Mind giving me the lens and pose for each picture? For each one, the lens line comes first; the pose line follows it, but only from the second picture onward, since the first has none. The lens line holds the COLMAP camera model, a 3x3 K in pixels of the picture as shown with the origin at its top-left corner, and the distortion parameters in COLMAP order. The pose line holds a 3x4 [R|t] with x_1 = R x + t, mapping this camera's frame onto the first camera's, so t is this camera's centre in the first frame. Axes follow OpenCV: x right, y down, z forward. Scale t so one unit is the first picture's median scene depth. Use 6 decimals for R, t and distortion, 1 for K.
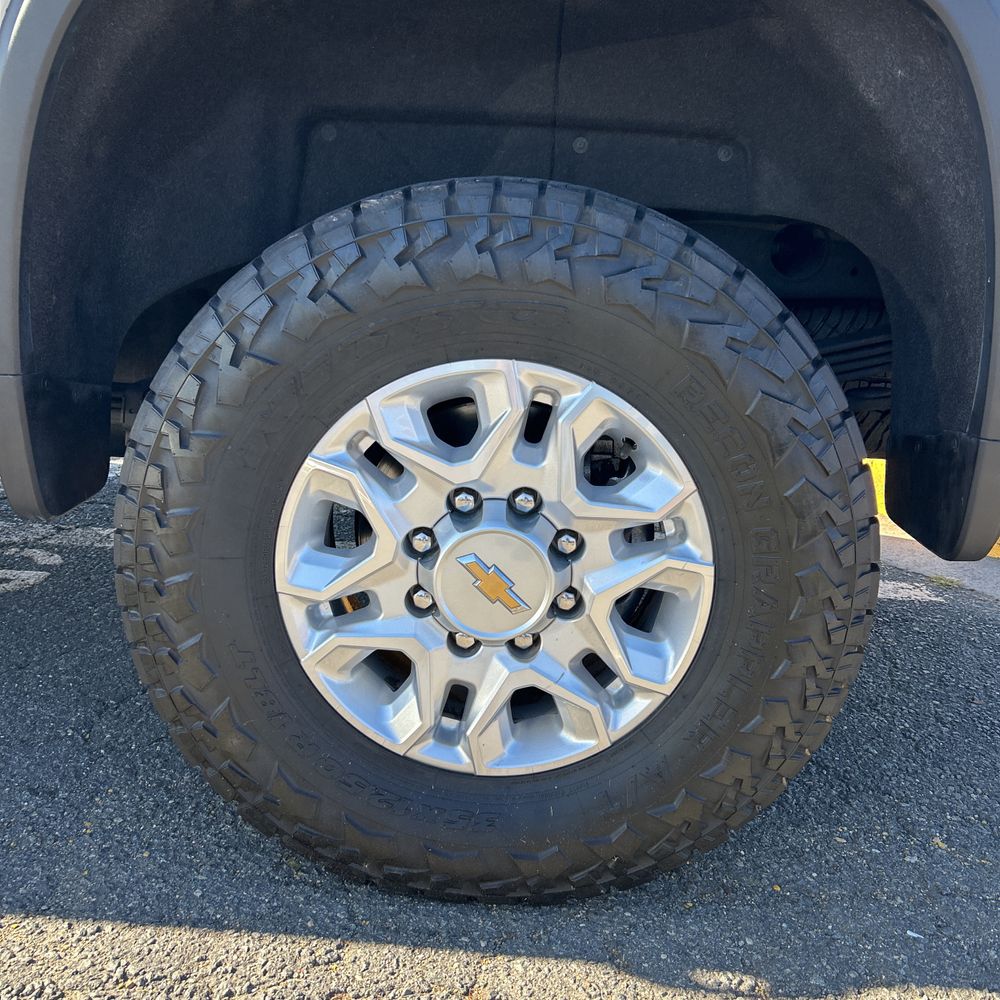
lens RADIAL K [[1002.1, 0, 505.8], [0, 1002.1, 499.7], [0, 0, 1]] dist [0.022630, 0.000000]
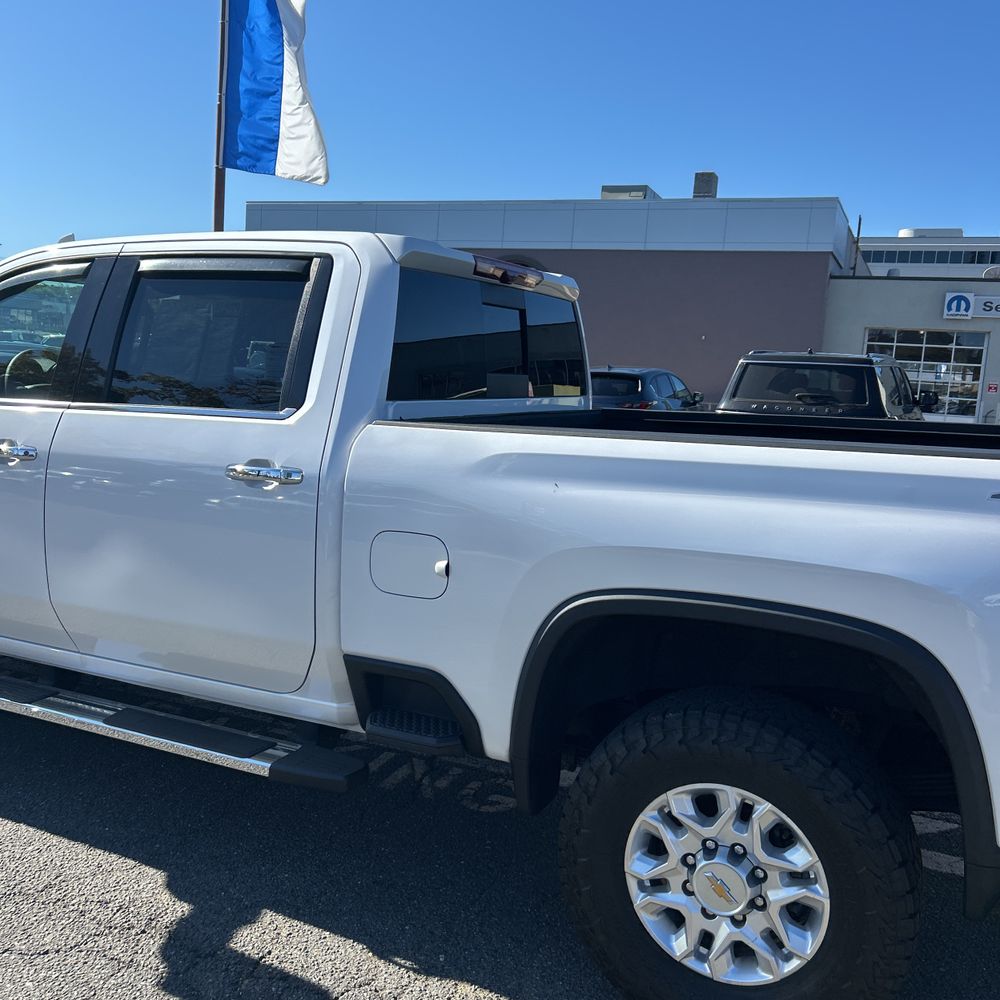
lens RADIAL K [[1002.1, 0, 492.8], [0, 1002.1, 494.6], [0, 0, 1]] dist [0.022630, 0.000000]
pose [[0.903913, 0.023050, -0.427094, 0.447178], [-0.089649, 0.986577, -0.136489, -0.407851], [0.418215, 0.161662, 0.893846, -1.268497]]
